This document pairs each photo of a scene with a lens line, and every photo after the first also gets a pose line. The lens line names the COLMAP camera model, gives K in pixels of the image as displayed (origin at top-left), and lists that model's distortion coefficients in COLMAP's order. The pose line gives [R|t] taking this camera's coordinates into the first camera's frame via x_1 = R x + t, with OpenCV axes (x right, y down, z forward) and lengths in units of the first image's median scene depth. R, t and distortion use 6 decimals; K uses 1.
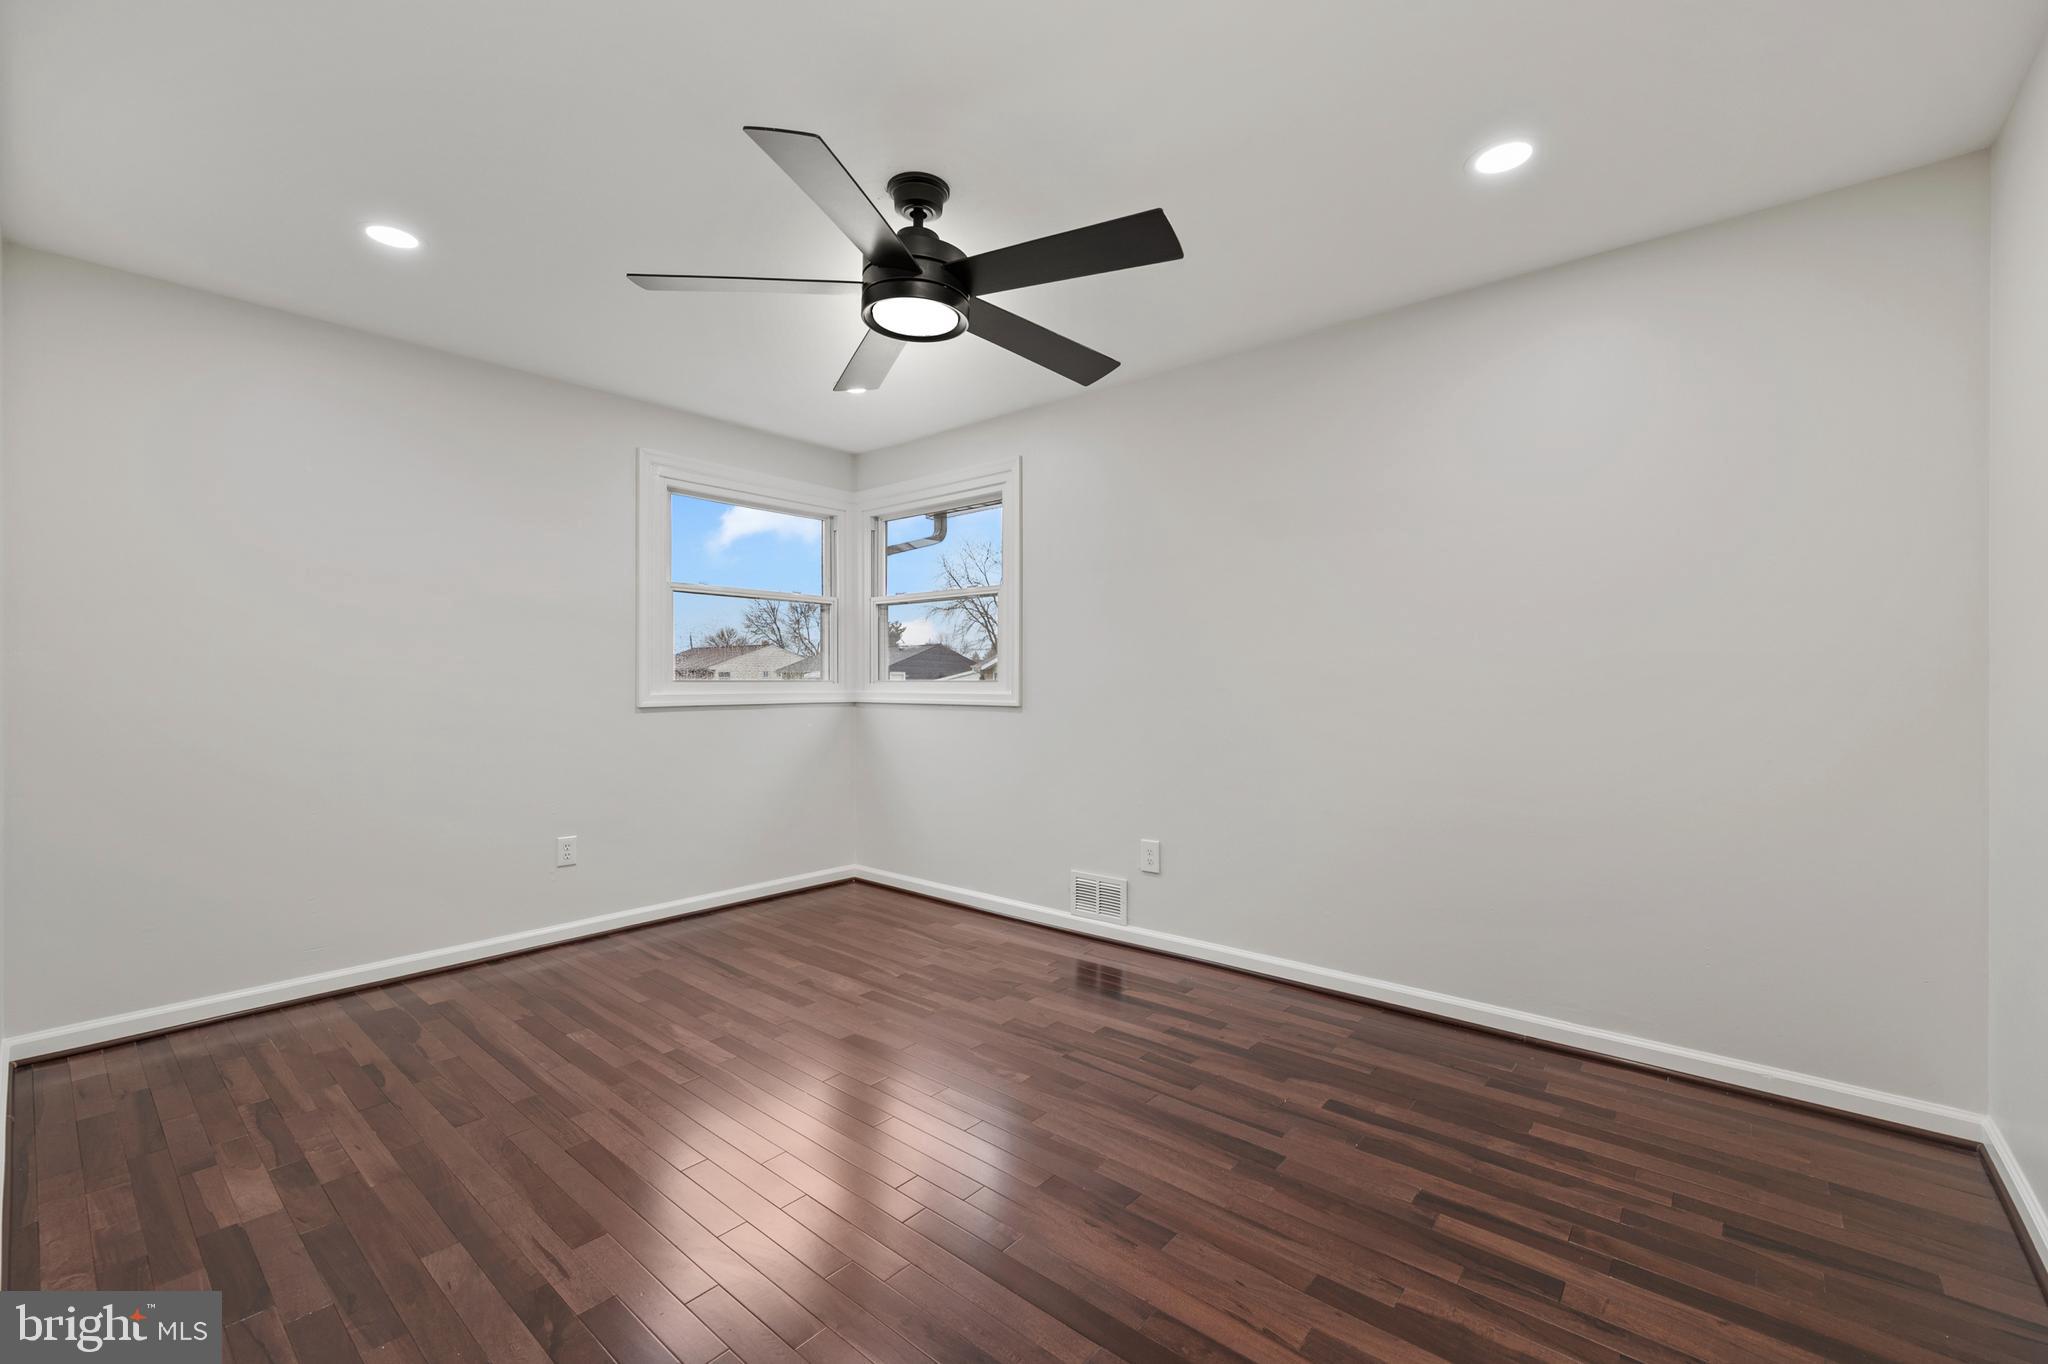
lens RADIAL K [[857.7, 0, 1018.8], [0, 857.7, 681.3], [0, 0, 1]] dist [0.000004, 0.000108]
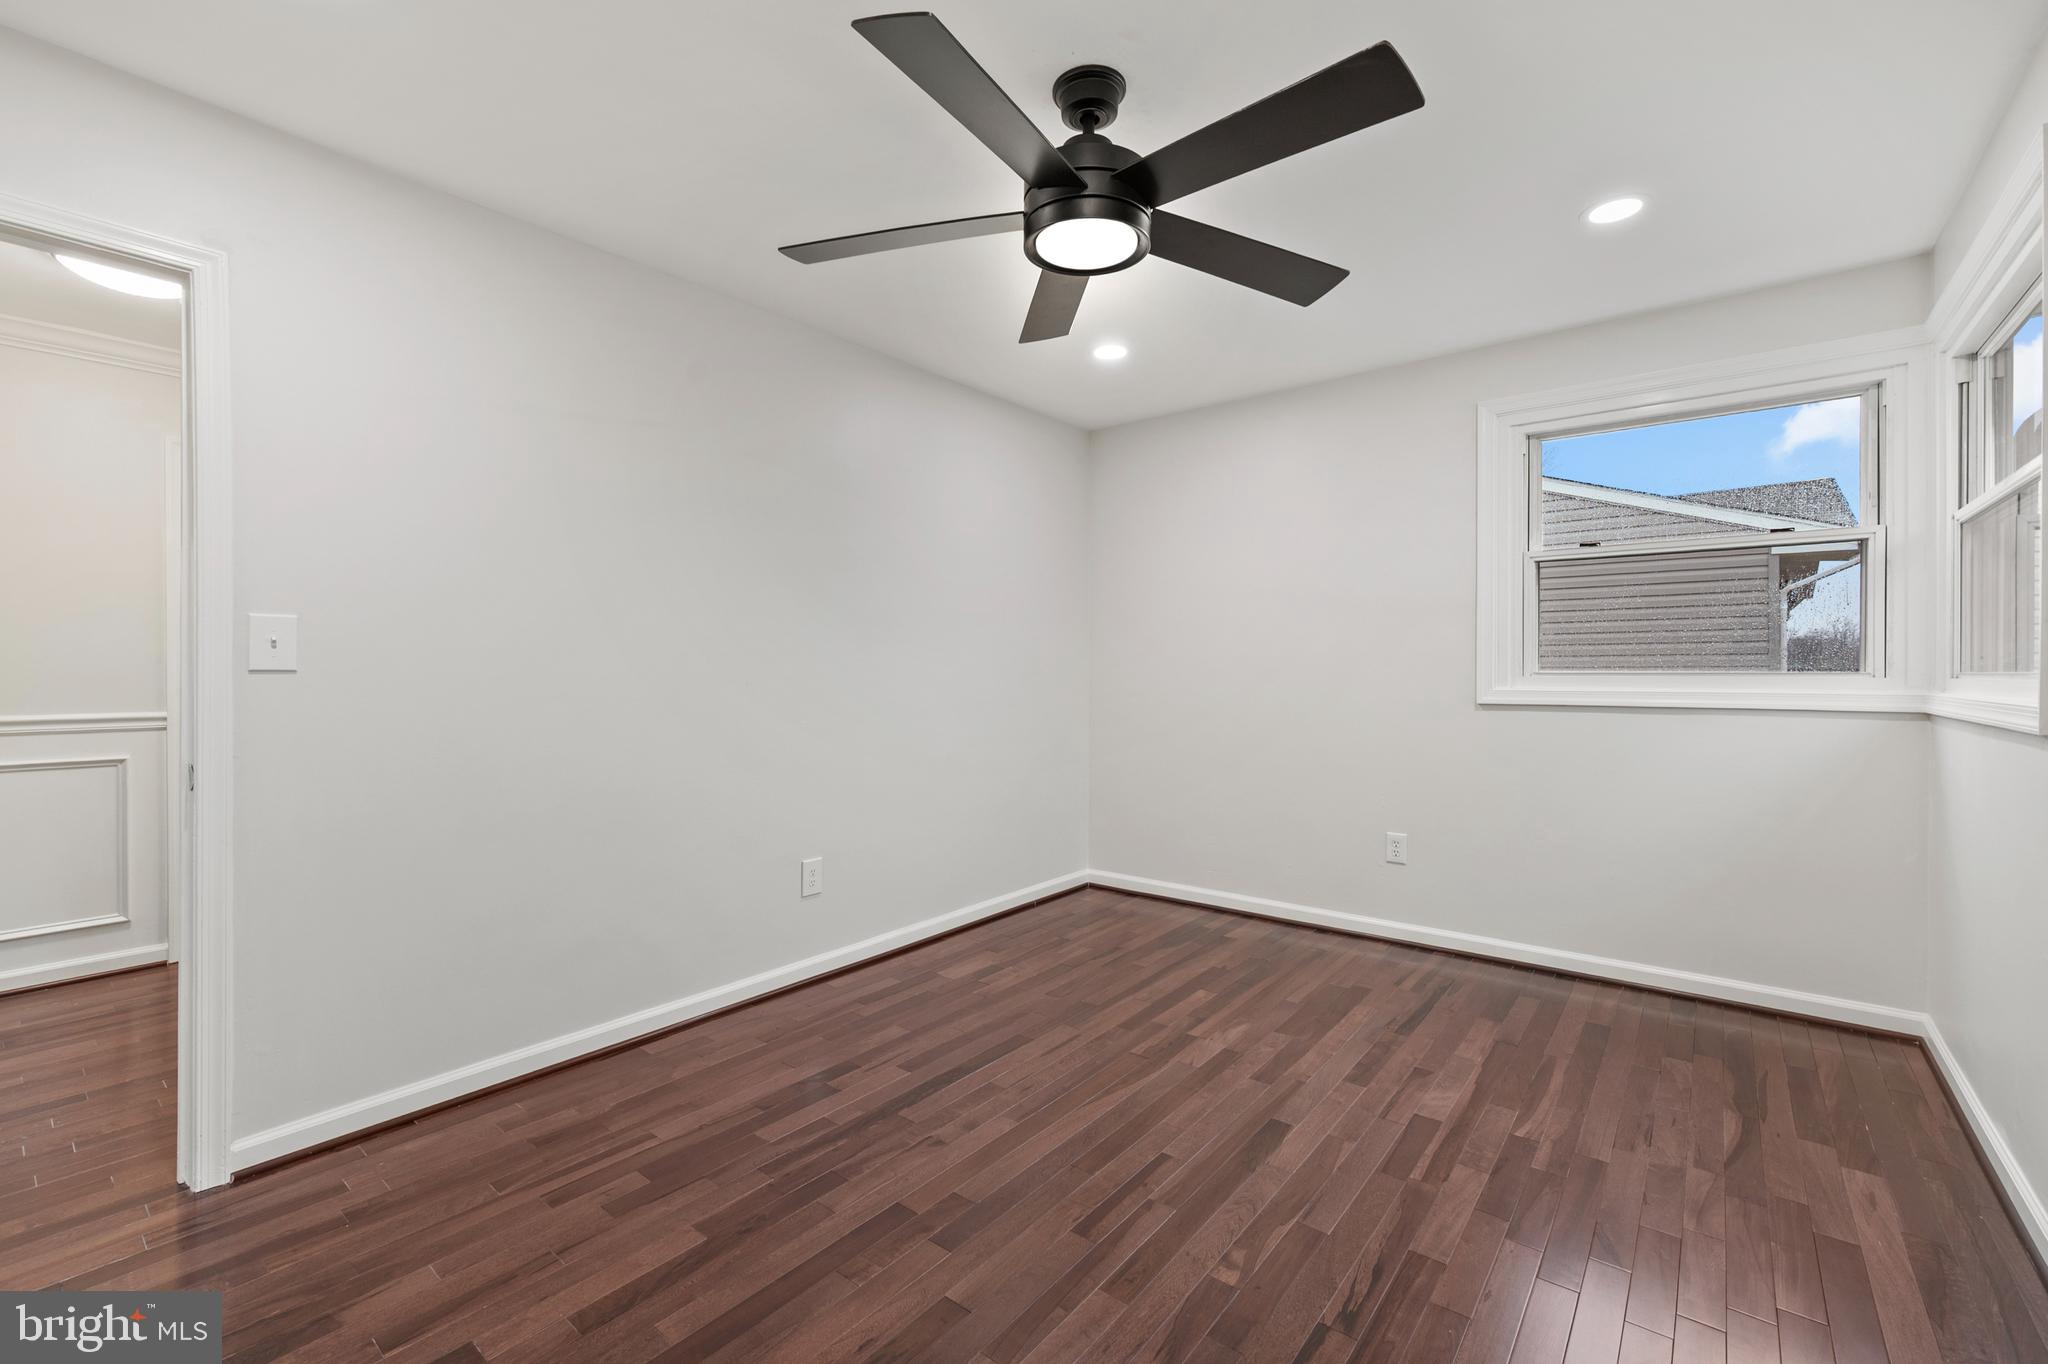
lens RADIAL K [[857.7, 0, 1018.8], [0, 857.7, 681.3], [0, 0, 1]] dist [0.000004, 0.000108]
pose [[0.030563, 0.011137, -0.999471, 0.526070], [-0.001961, 0.999937, 0.011082, -0.001375], [0.999531, 0.001621, 0.030583, 0.661752]]
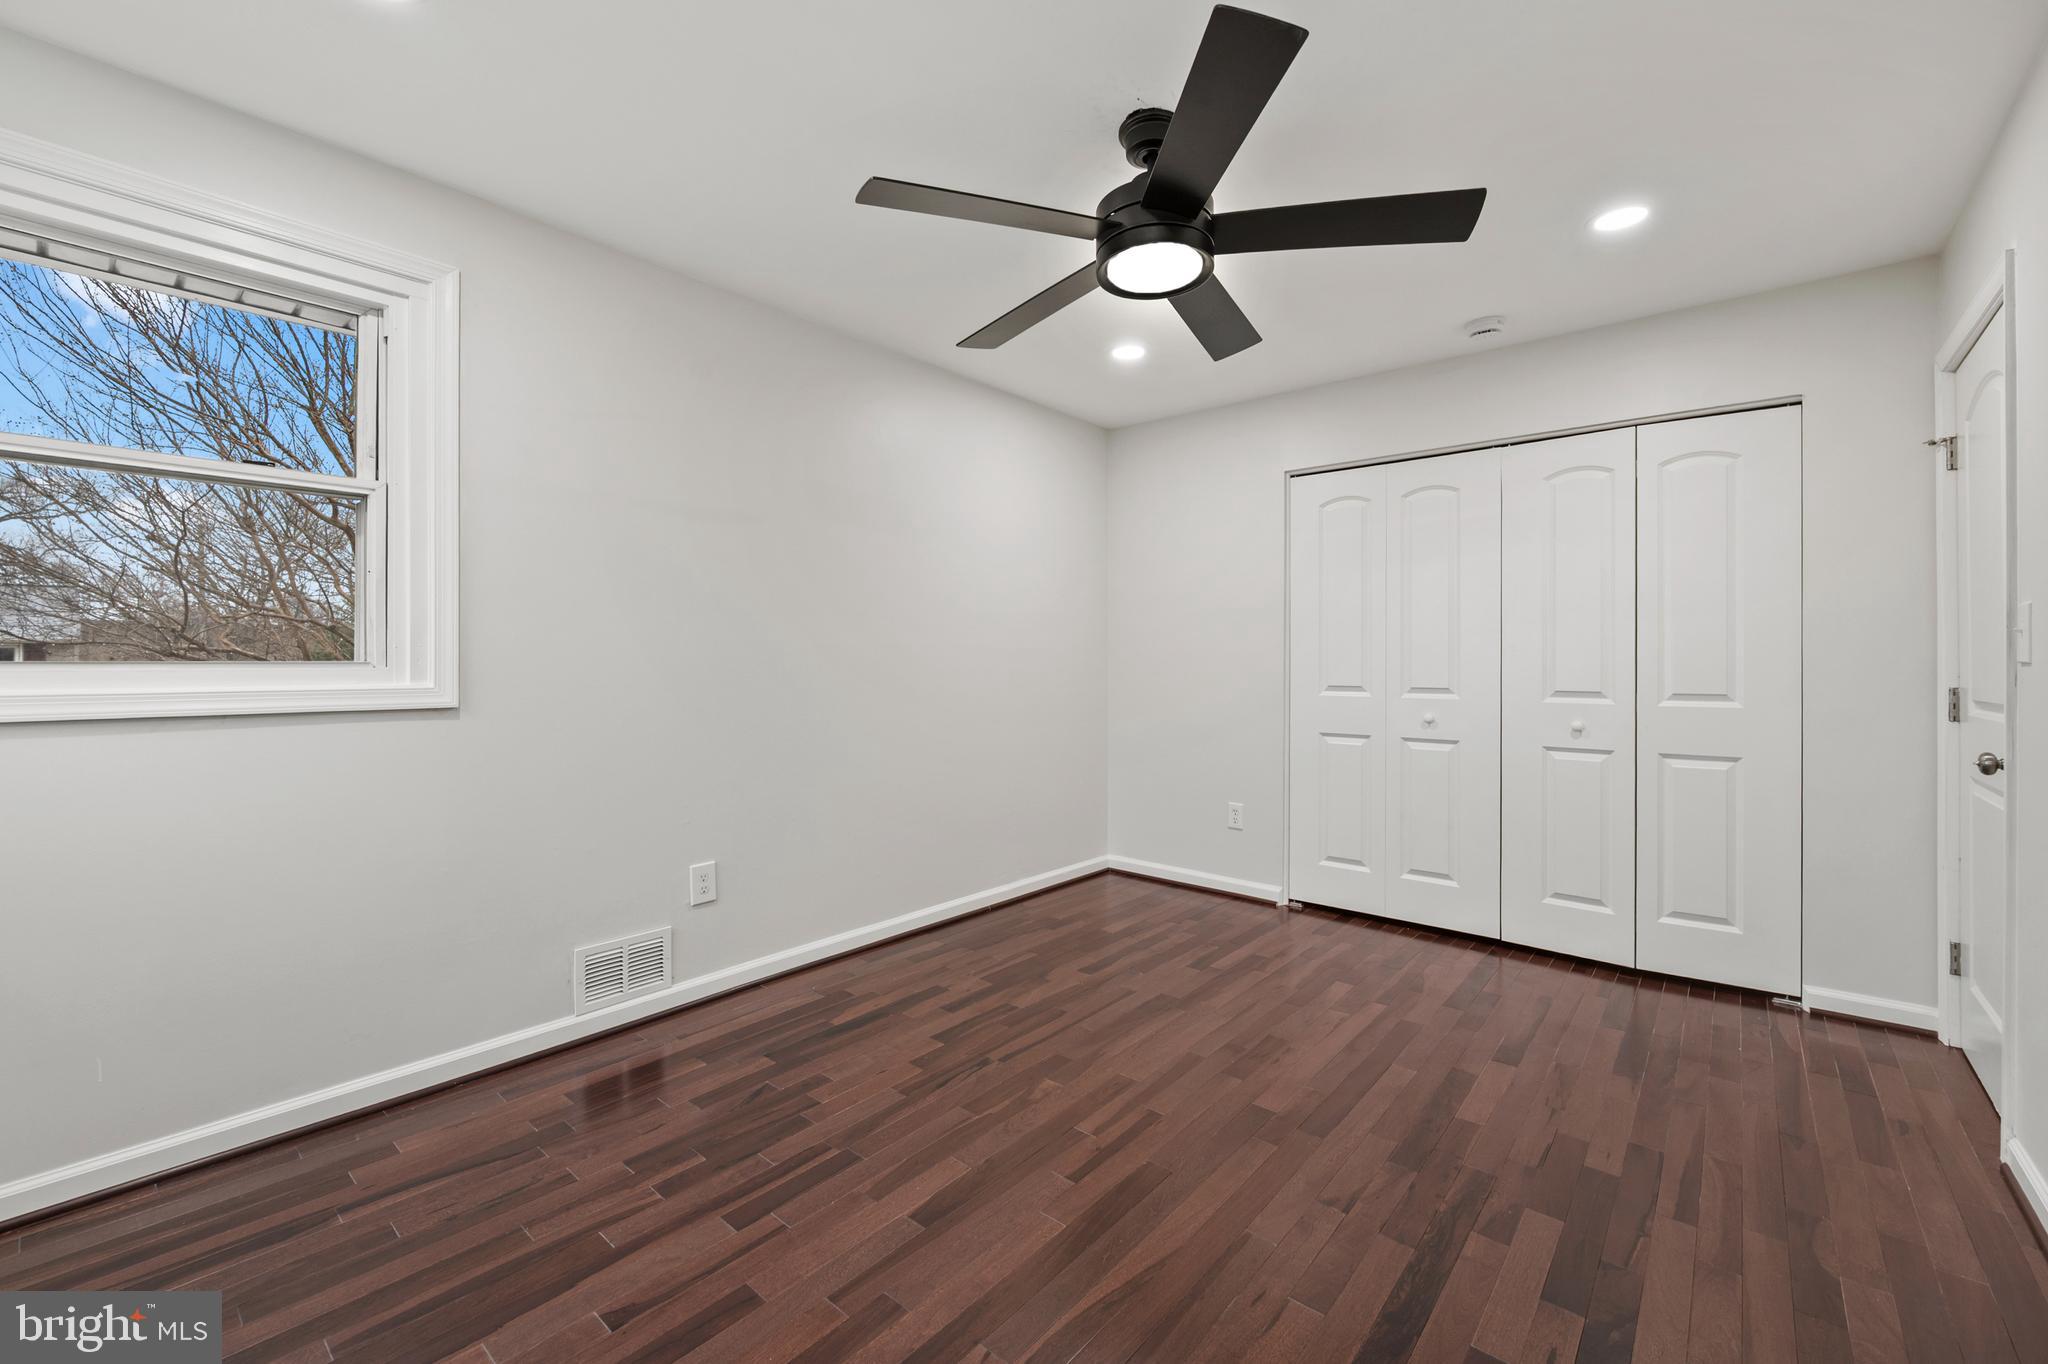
lens RADIAL K [[848.4, 0, 1017.9], [0, 848.4, 690.8], [0, 0, 1]] dist [-0.000232, -0.000122]
pose [[-0.007315, -0.032951, 0.999430, -0.737251], [-0.004092, 0.999450, 0.032922, -0.000728], [-0.999965, -0.003849, -0.007446, 0.842226]]
